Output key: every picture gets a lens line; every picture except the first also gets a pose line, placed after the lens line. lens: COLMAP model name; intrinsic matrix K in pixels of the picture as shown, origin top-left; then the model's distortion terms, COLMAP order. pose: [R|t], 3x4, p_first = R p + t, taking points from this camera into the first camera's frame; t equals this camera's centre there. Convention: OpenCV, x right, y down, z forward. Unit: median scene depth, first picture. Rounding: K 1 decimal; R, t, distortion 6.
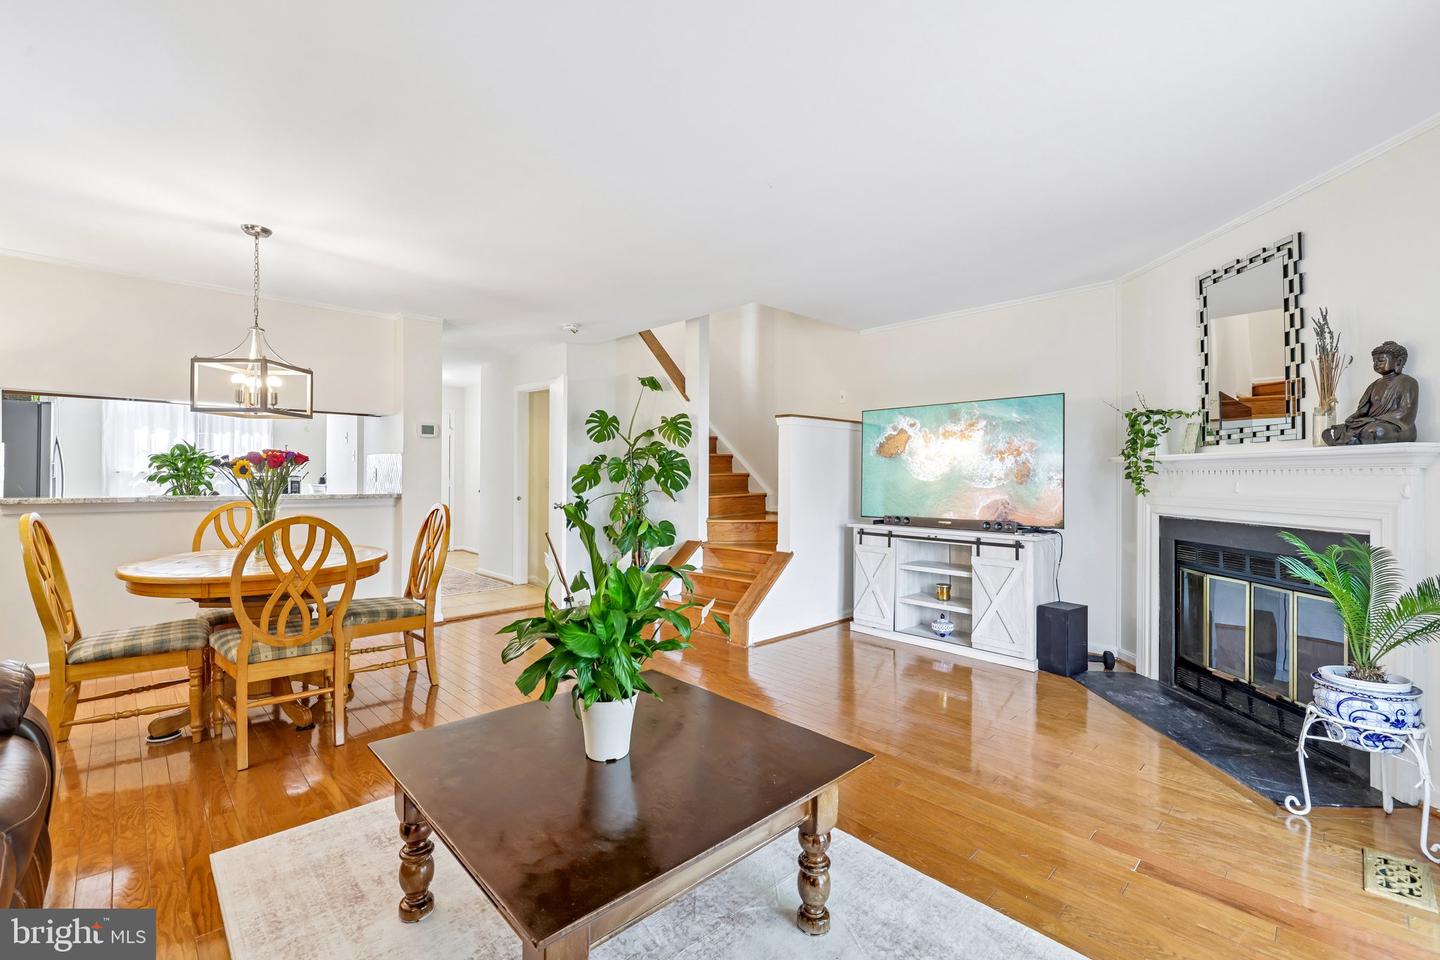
lens RADIAL K [[621.2, 0, 720.0], [0, 621.2, 480.0], [0, 0, 1]] dist [0.001885, 0.000266]
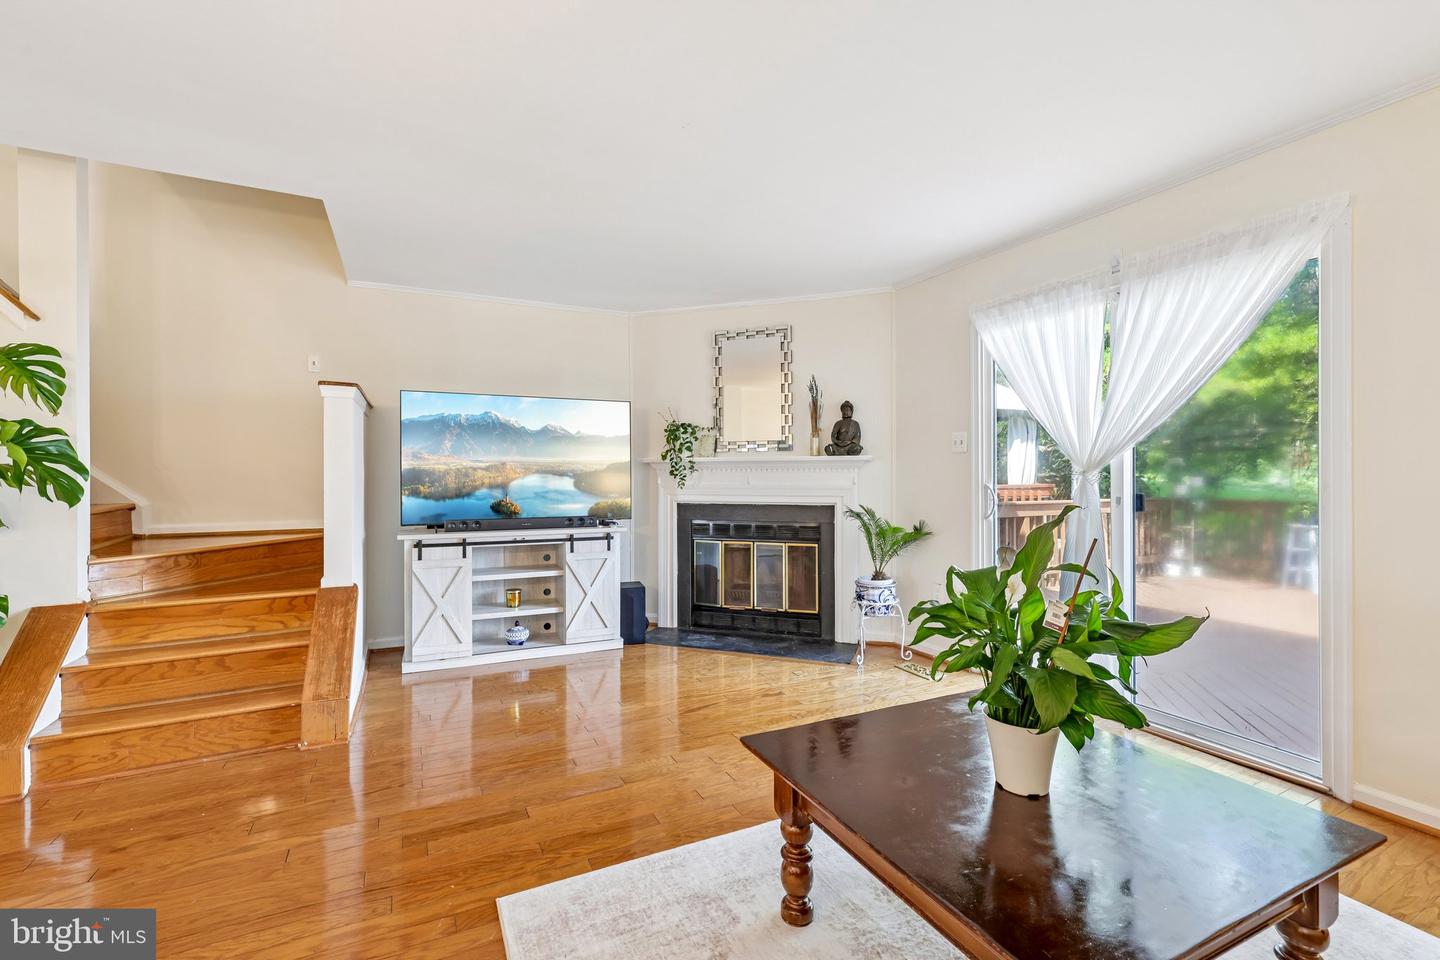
lens RADIAL K [[614.2, 0, 720.0], [0, 614.2, 480.0], [0, 0, 1]] dist [-0.006685, -0.000010]
pose [[0.299784, -0.012767, 0.953922, -0.463976], [0.006844, 0.999914, 0.011231, -0.005065], [-0.953982, 0.003162, 0.299846, 0.468500]]
